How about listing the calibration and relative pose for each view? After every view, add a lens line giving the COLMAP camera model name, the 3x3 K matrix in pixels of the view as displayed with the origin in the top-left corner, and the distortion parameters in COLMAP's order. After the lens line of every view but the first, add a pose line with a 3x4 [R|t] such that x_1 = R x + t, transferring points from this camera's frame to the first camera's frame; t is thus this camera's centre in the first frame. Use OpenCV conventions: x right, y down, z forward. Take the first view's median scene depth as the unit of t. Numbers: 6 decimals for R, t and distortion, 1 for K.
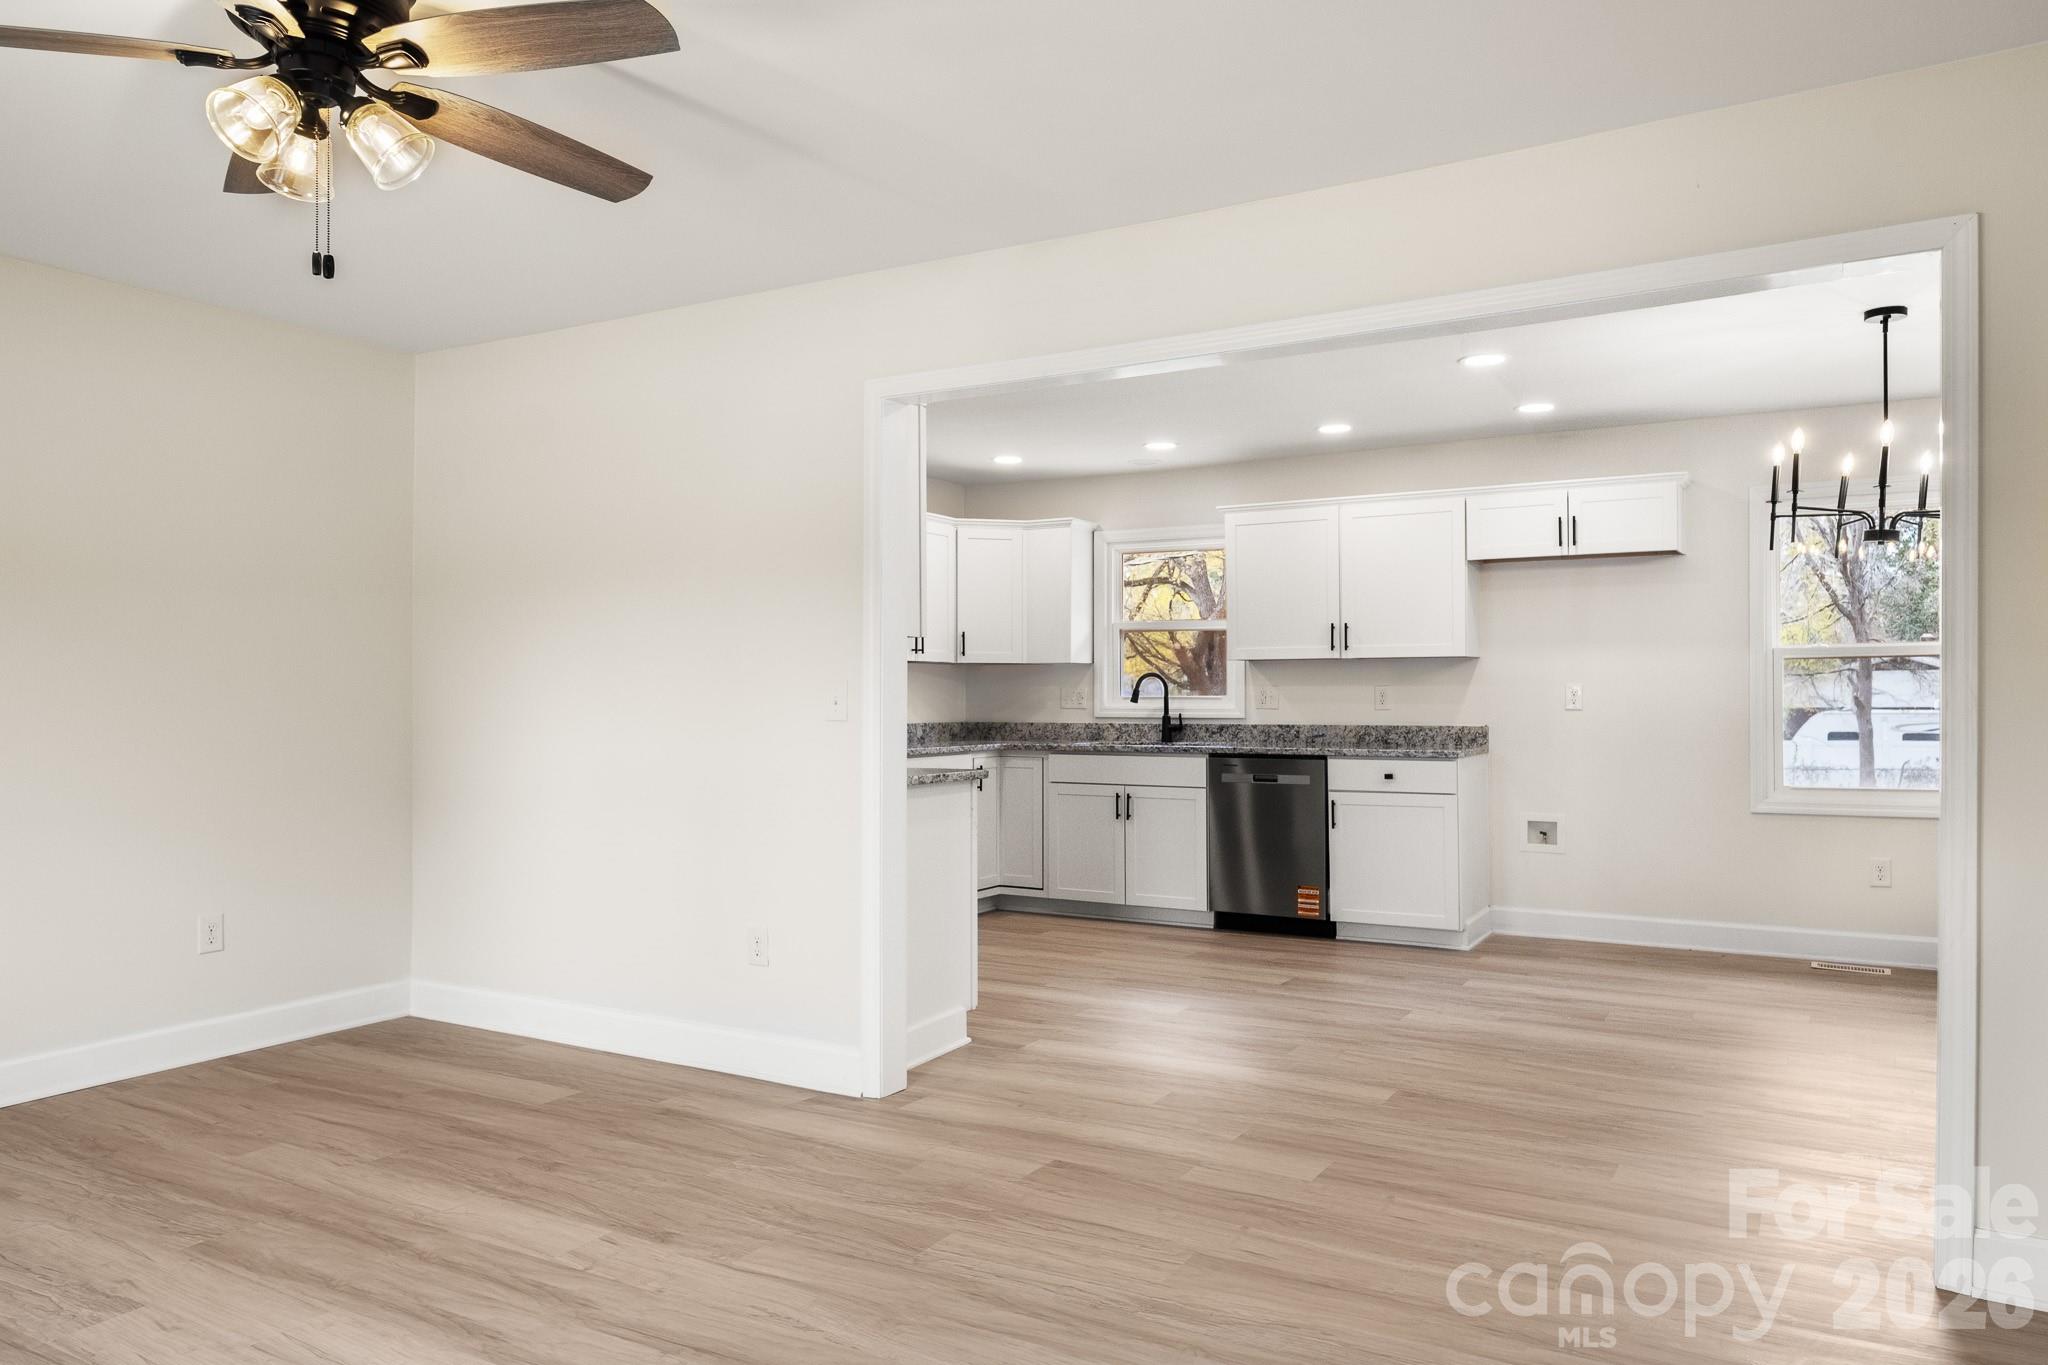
lens RADIAL K [[1421.7, 0, 1012.5], [0, 1421.7, 677.4], [0, 0, 1]] dist [-0.006208, -0.001923]
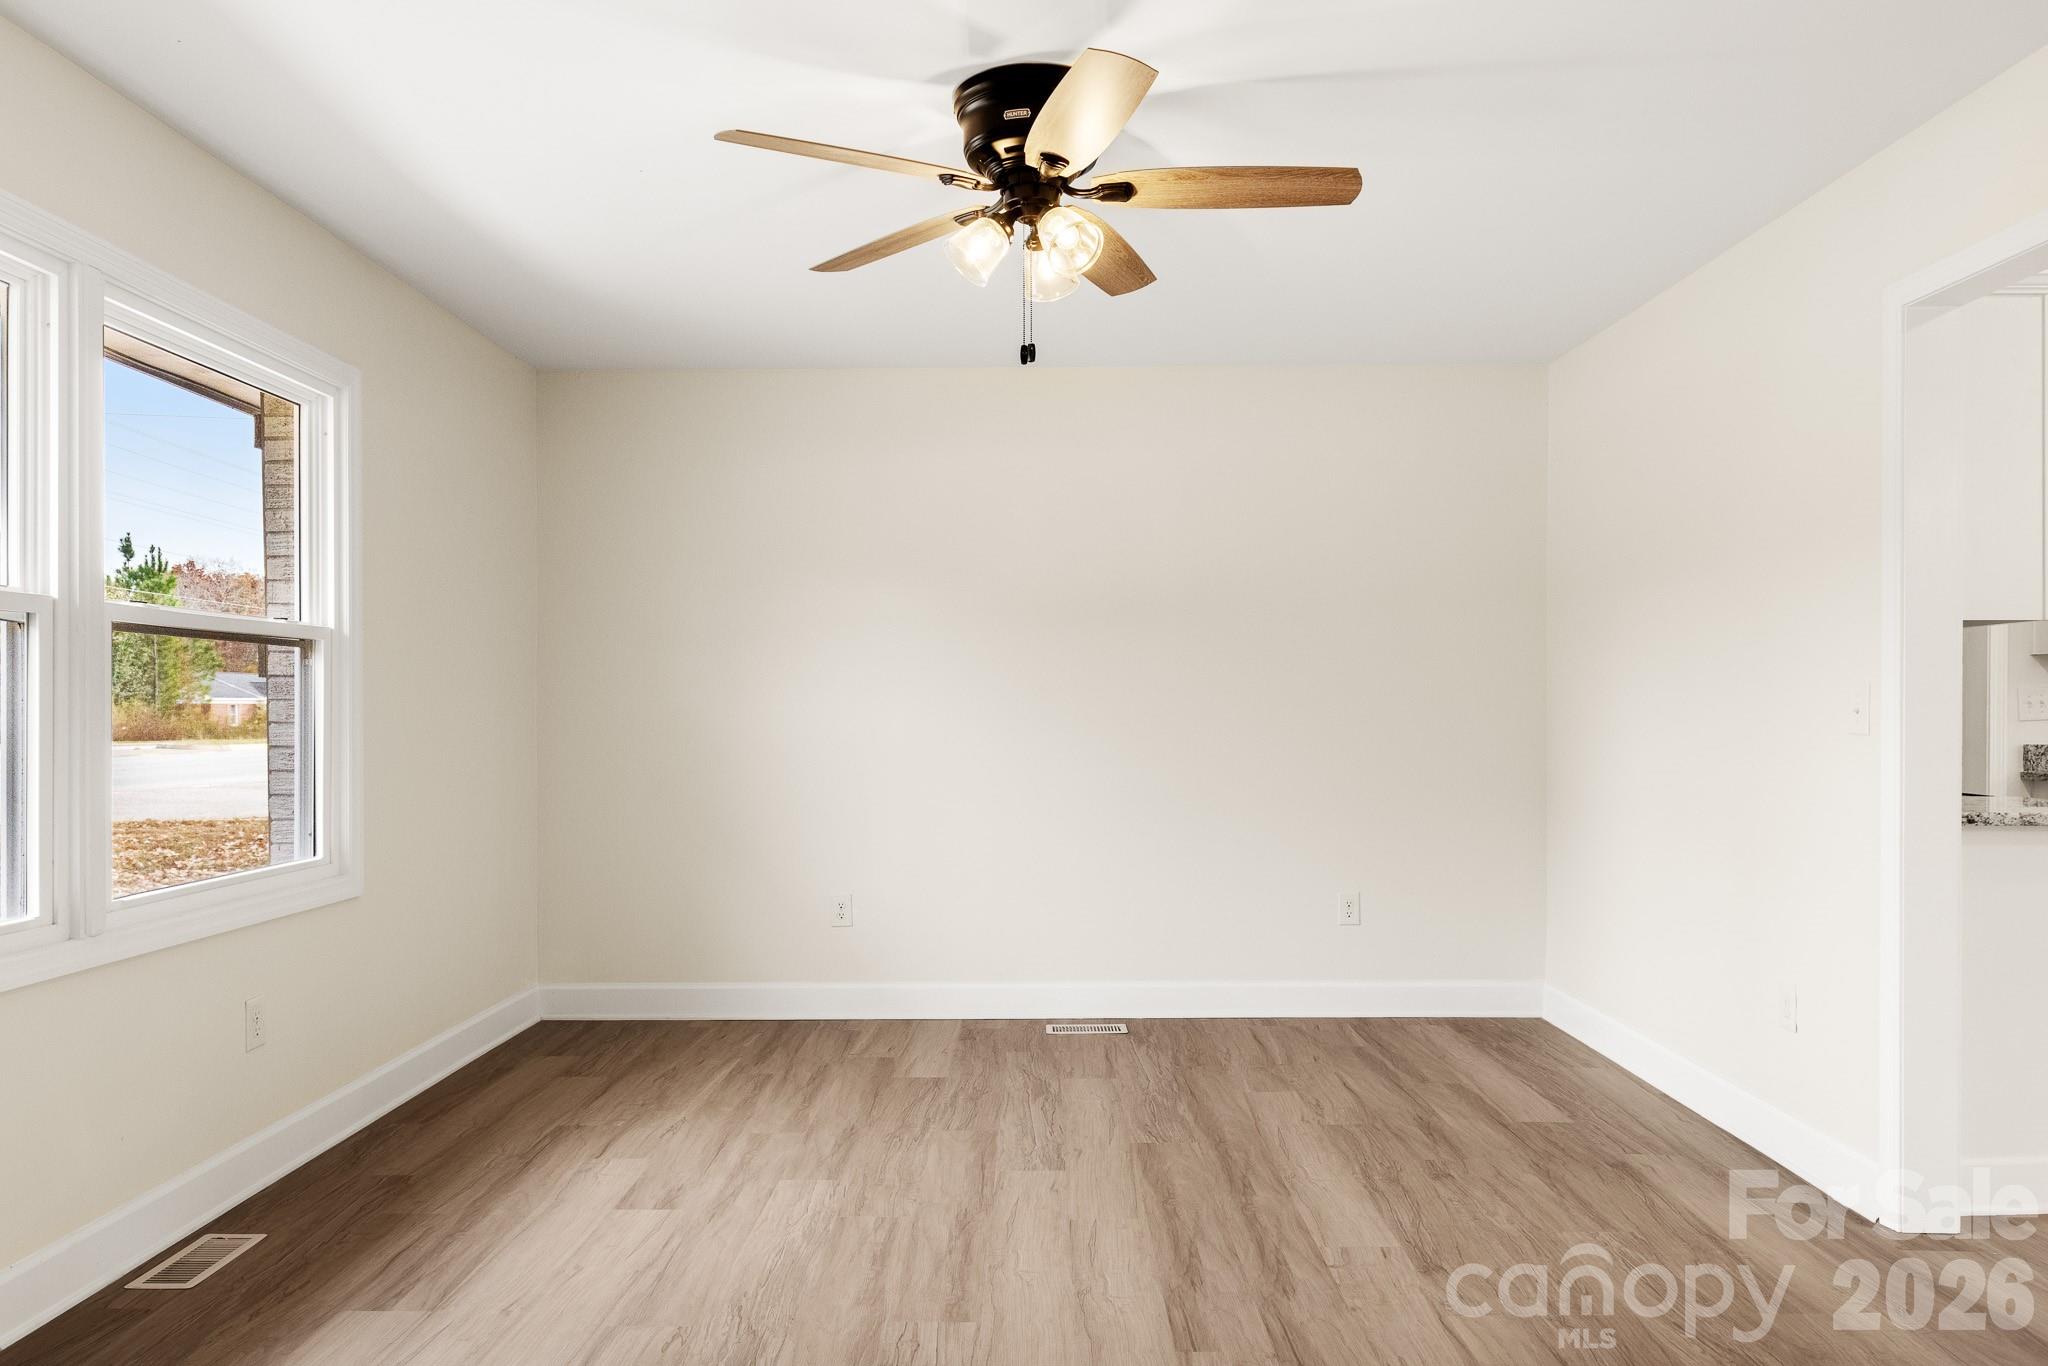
lens RADIAL K [[1421.7, 0, 1013.0], [0, 1421.7, 696.9], [0, 0, 1]] dist [-0.006208, -0.001923]
pose [[0.482514, -0.002809, -0.875884, 0.409562], [0.010953, 0.999936, 0.002827, 0.003761], [0.875820, -0.010958, 0.482514, 0.268428]]
